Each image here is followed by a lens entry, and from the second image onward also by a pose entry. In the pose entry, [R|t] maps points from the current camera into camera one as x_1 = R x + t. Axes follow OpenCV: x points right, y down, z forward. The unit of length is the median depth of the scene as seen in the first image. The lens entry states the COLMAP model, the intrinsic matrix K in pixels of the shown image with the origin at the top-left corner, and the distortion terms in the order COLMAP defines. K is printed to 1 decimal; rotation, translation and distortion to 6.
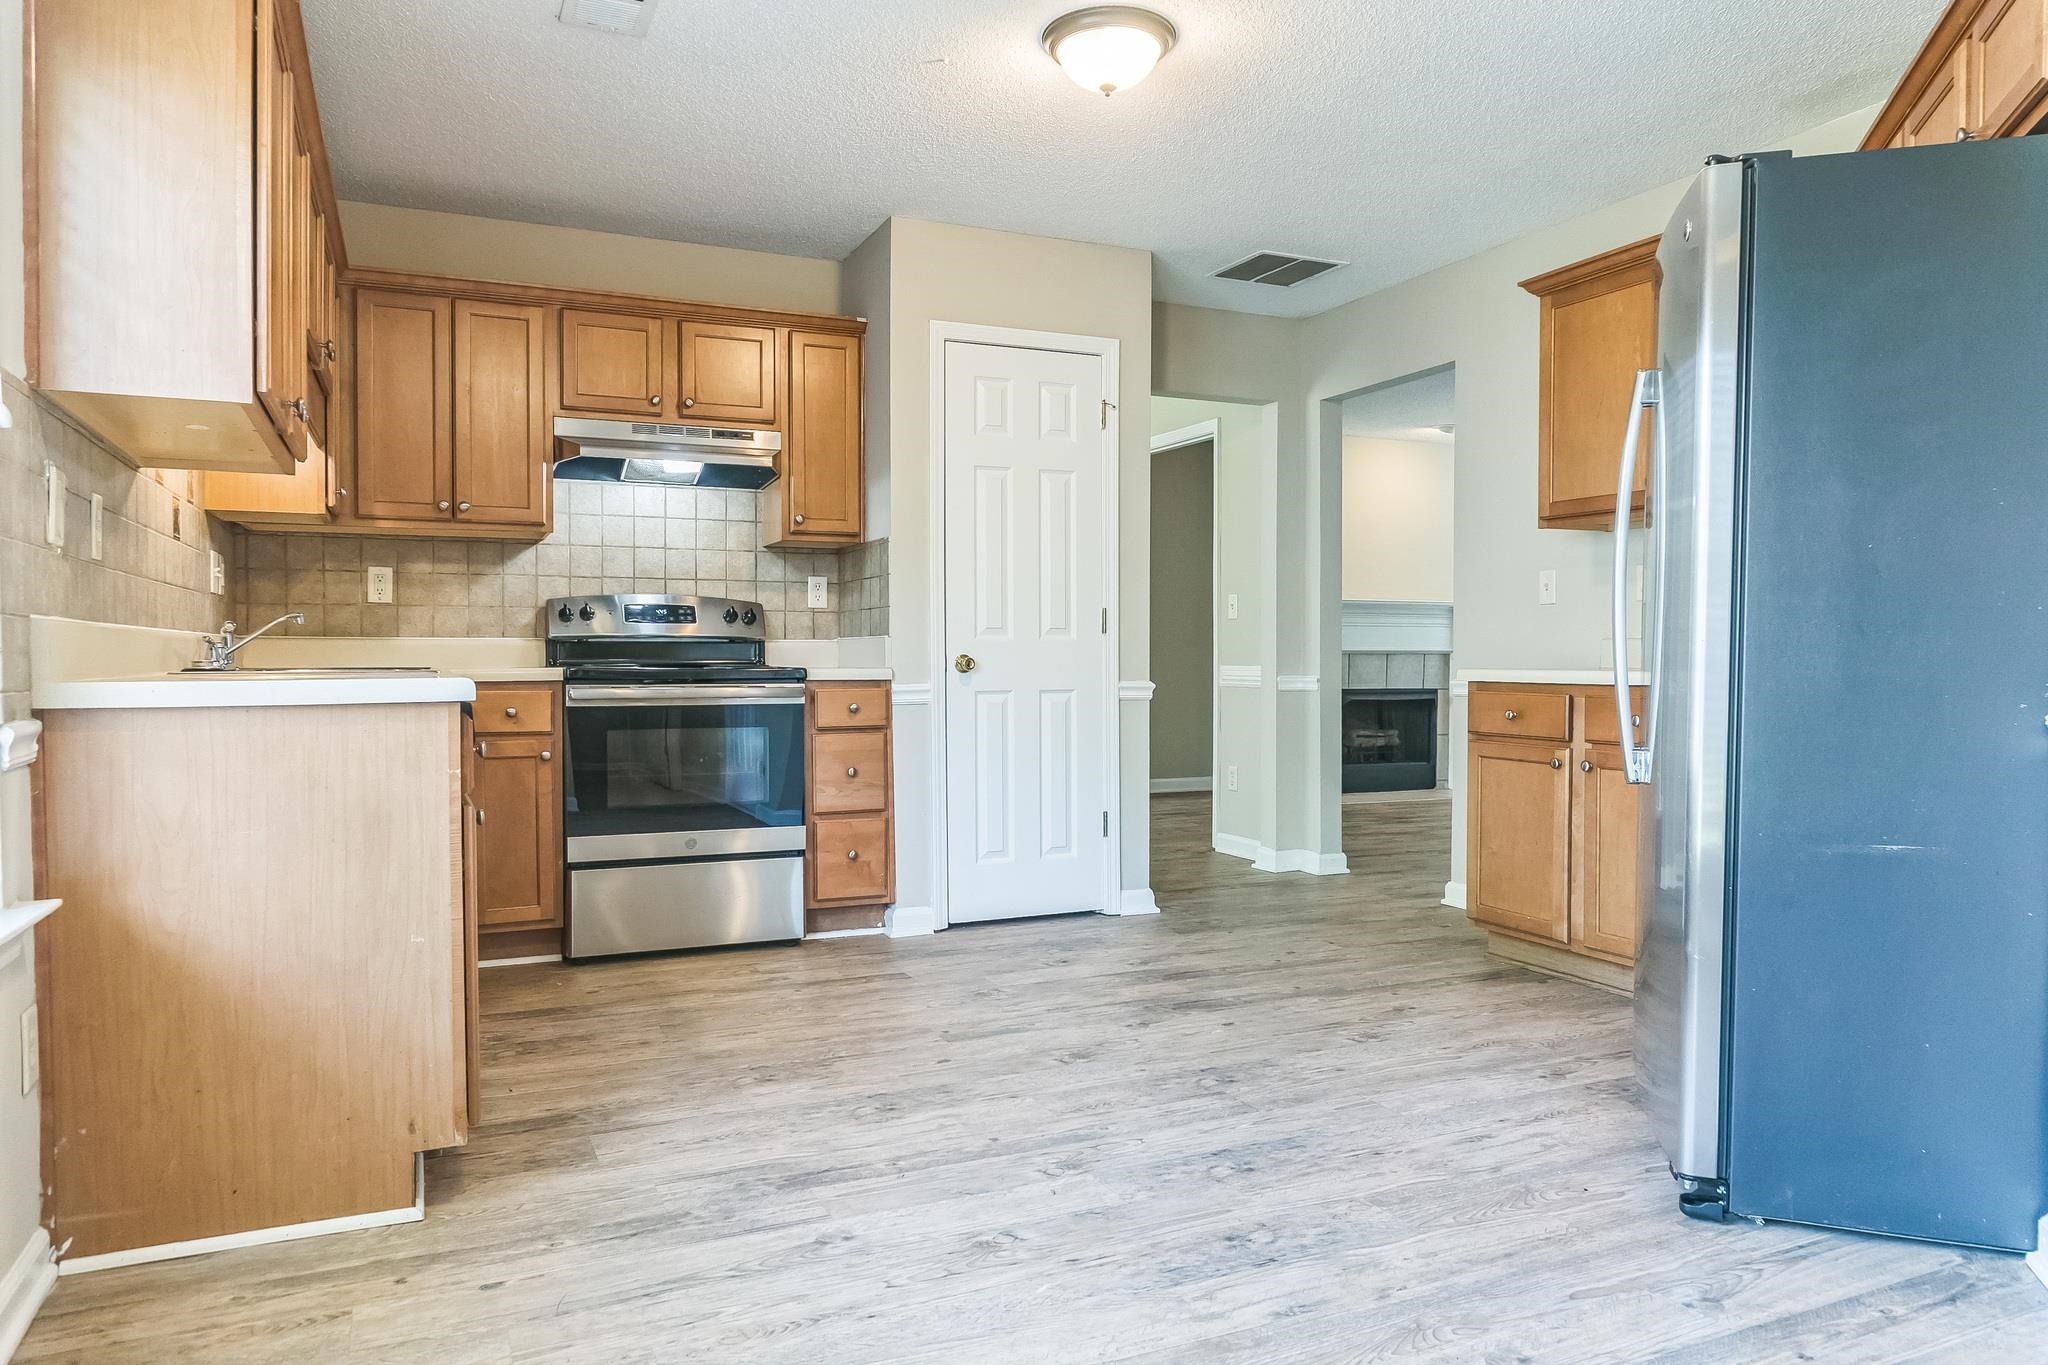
lens RADIAL K [[1382.5, 0, 1031.1], [0, 1382.5, 674.3], [0, 0, 1]] dist [-0.012429, -0.000226]
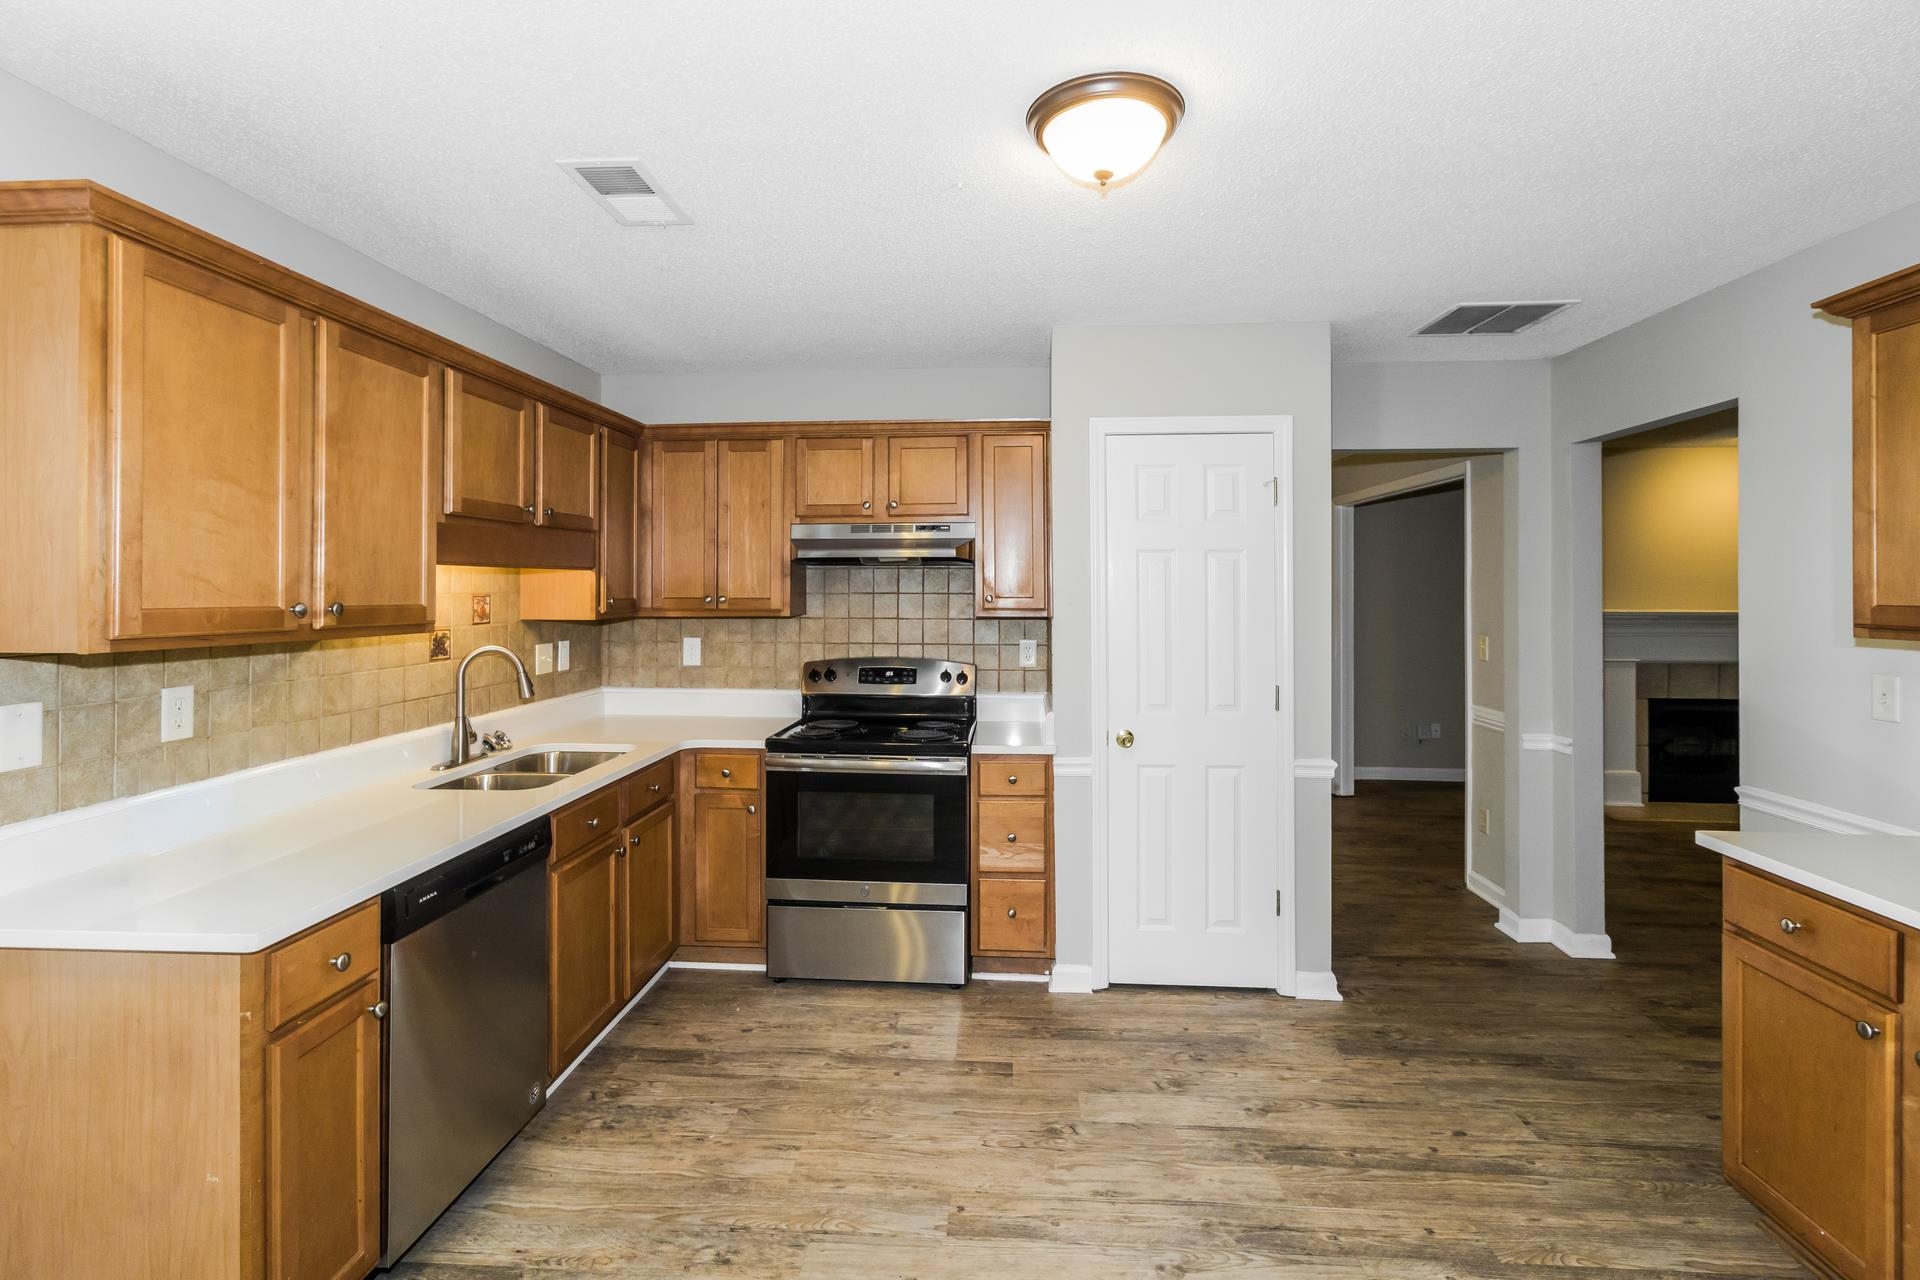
lens RADIAL K [[894.7, 0, 954.1], [0, 894.7, 589.1], [0, 0, 1]] dist [-0.002848, -0.000656]
pose [[0.876565, 0.002536, -0.481276, 0.180862], [-0.007911, 0.999927, -0.009139, -0.125654], [0.481218, 0.011818, 0.876521, 0.371588]]
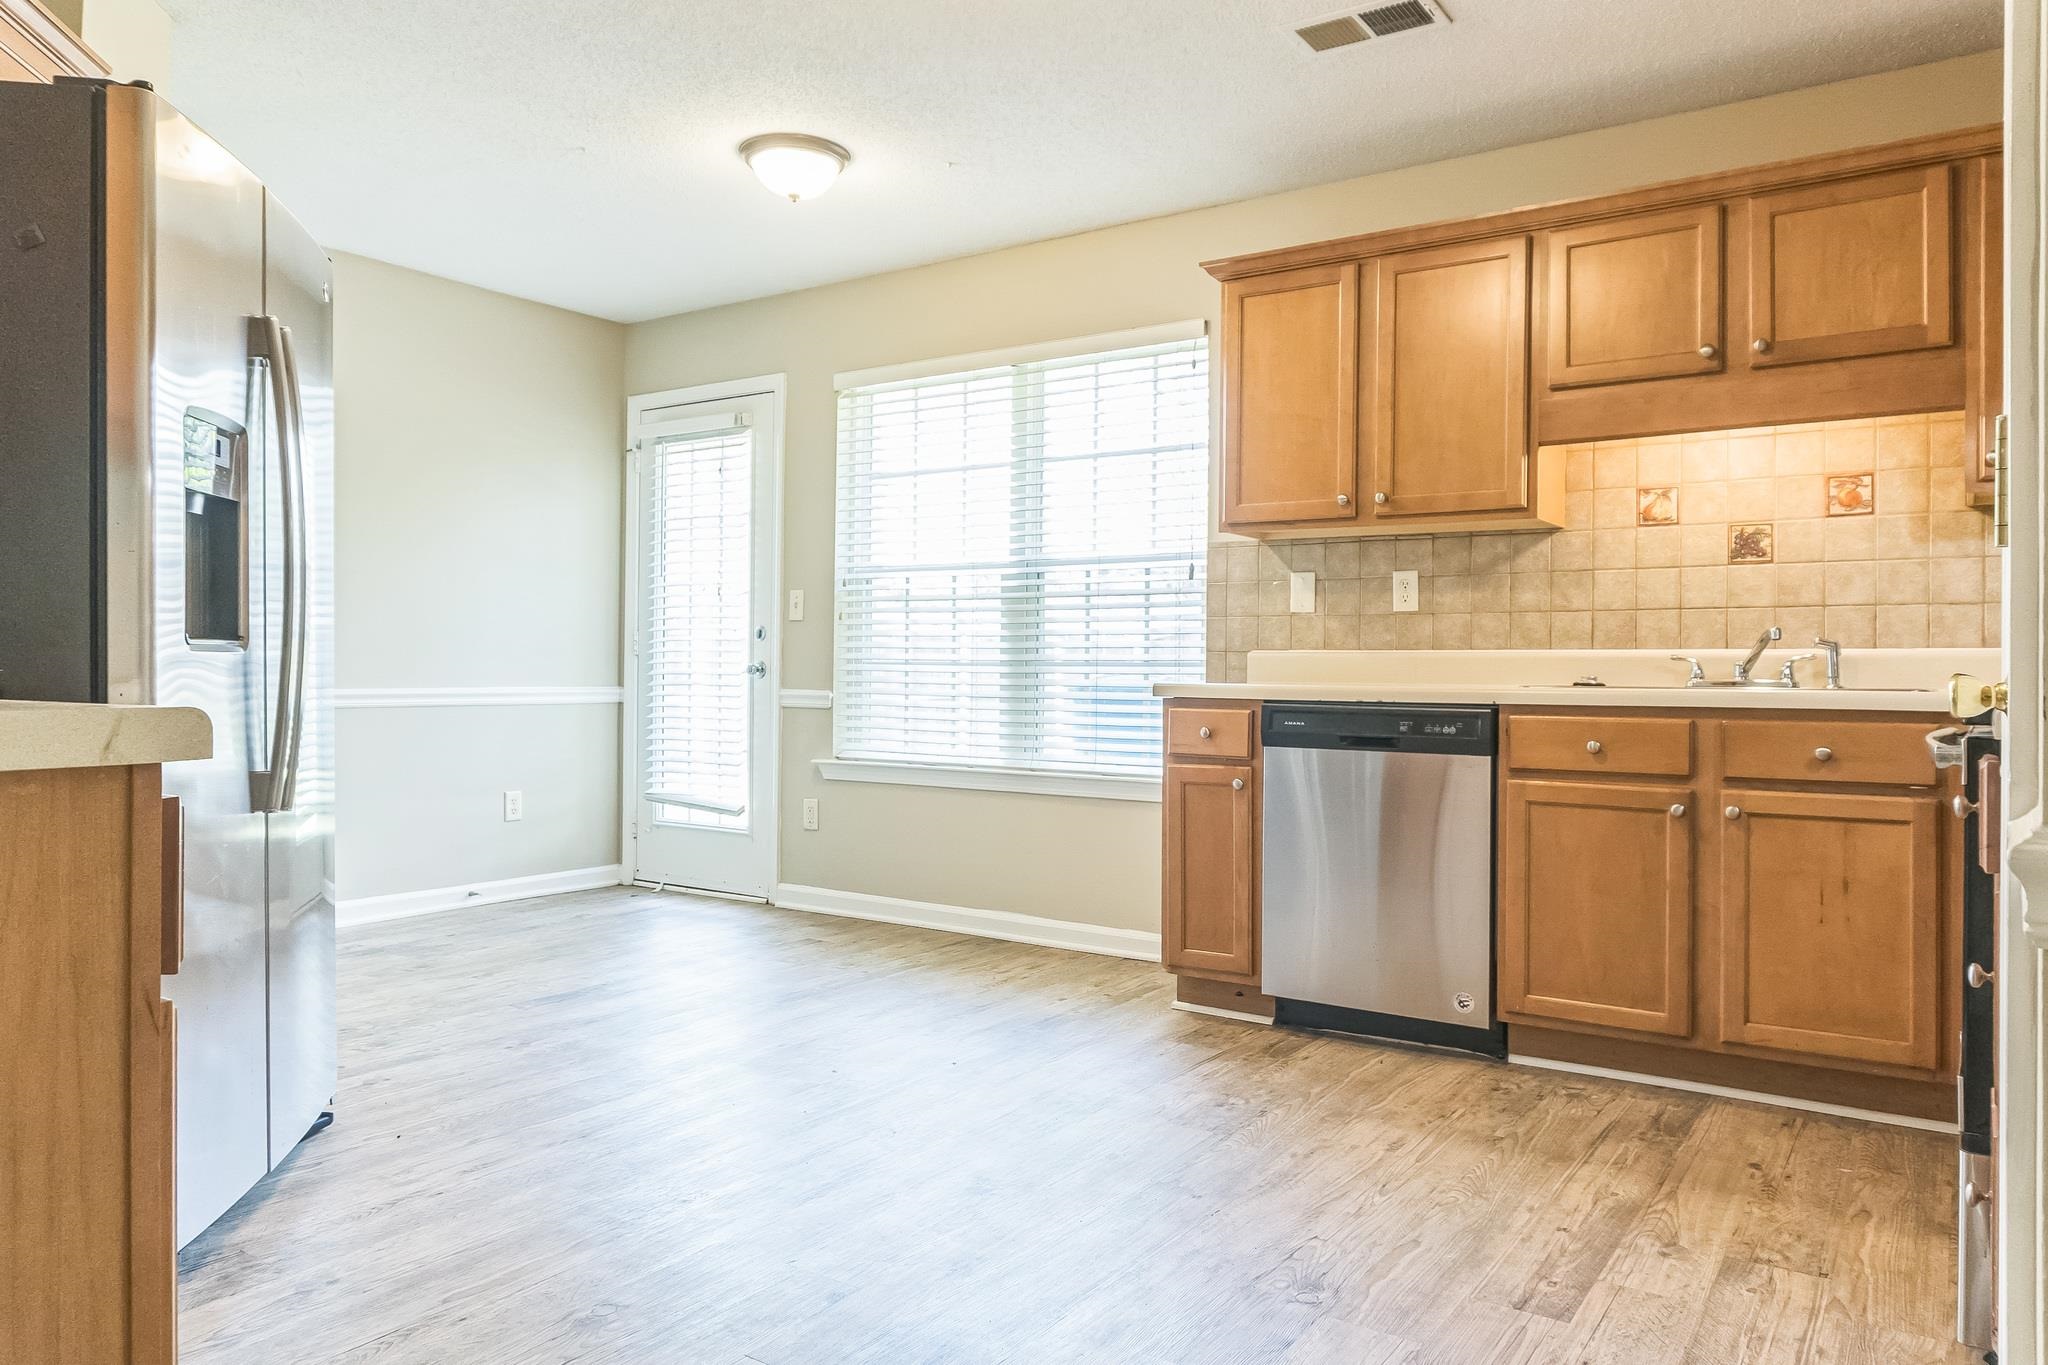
lens RADIAL K [[1382.5, 0, 1031.1], [0, 1382.5, 674.3], [0, 0, 1]] dist [-0.012429, -0.000226]
pose [[-0.856847, -0.002446, -0.515565, 0.304759], [-0.010715, 0.999857, 0.013065, -0.015340], [0.515460, 0.016719, -0.856751, 1.256316]]
